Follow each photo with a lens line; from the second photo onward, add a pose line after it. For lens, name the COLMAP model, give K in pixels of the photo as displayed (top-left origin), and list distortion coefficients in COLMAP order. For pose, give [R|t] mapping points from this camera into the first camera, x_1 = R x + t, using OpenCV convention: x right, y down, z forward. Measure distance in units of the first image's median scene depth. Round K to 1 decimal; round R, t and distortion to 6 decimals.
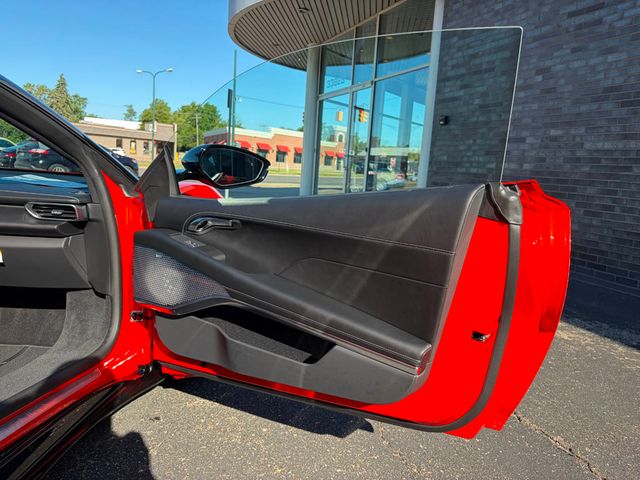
lens RADIAL K [[484.7, 0, 321.2], [0, 484.7, 241.0], [0, 0, 1]] dist [0.030348, -0.035286]
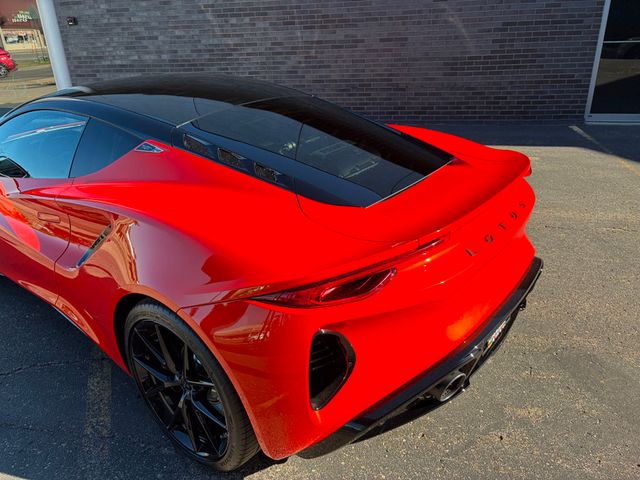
lens RADIAL K [[484.7, 0, 322.5], [0, 484.7, 242.4], [0, 0, 1]] dist [0.030348, -0.035286]
pose [[0.560669, -0.417104, 0.715314, -0.517209], [0.197520, 0.906296, 0.373648, -0.082850], [-0.804137, -0.068204, 0.590519, -0.266871]]
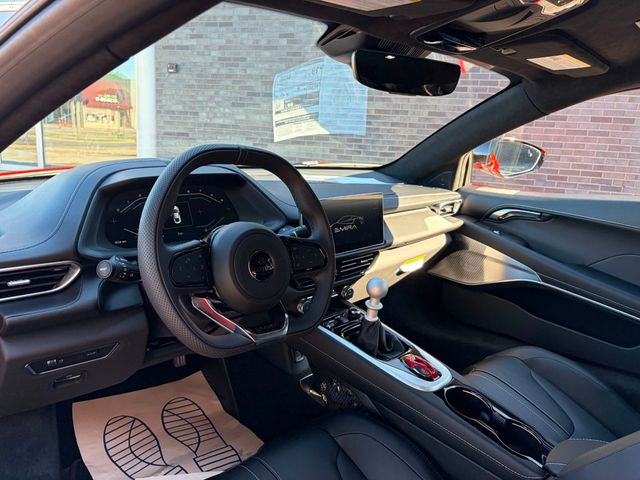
lens RADIAL K [[484.7, 0, 319.2], [0, 484.7, 234.5], [0, 0, 1]] dist [0.030348, -0.035286]
pose [[0.648618, -0.188495, 0.737403, -0.357076], [0.102547, 0.981657, 0.160731, -0.048824], [-0.754174, -0.028635, 0.656050, 0.131149]]
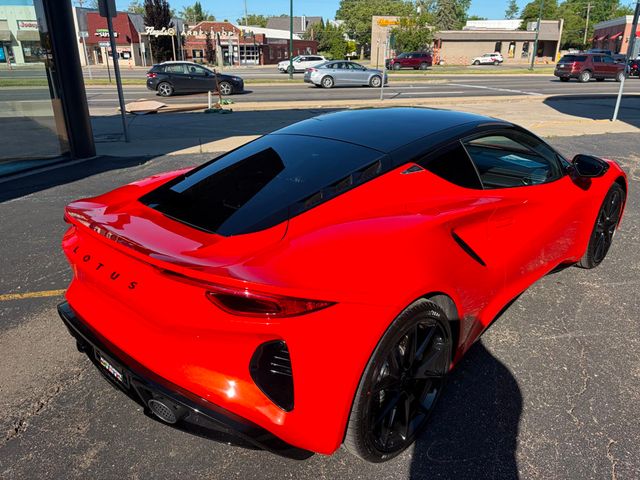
lens RADIAL K [[484.7, 0, 319.5], [0, 484.7, 243.3], [0, 0, 1]] dist [0.030348, -0.035286]
pose [[0.757046, 0.177831, -0.628695, 0.036788], [-0.052271, 0.975647, 0.213026, -0.050206], [0.651267, -0.128408, 0.747906, -0.318013]]
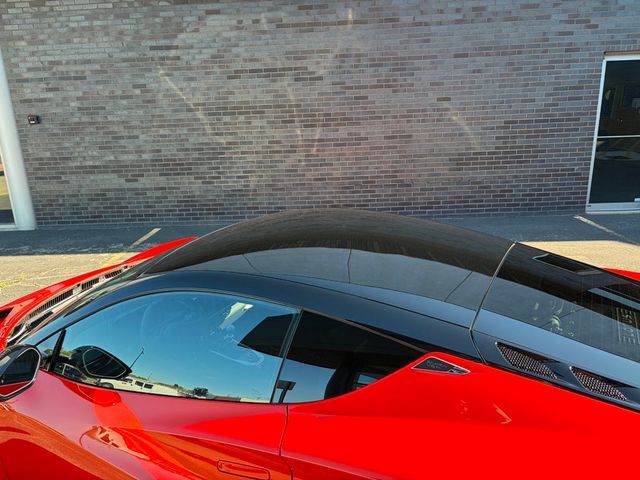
lens RADIAL K [[484.7, 0, 320.0], [0, 484.7, 242.0], [0, 0, 1]] dist [0.030348, -0.035286]
pose [[0.409686, -0.331103, 0.850016, -0.511292], [0.202611, 0.941557, 0.269107, -0.163112], [-0.889441, 0.061973, 0.452828, -0.028303]]
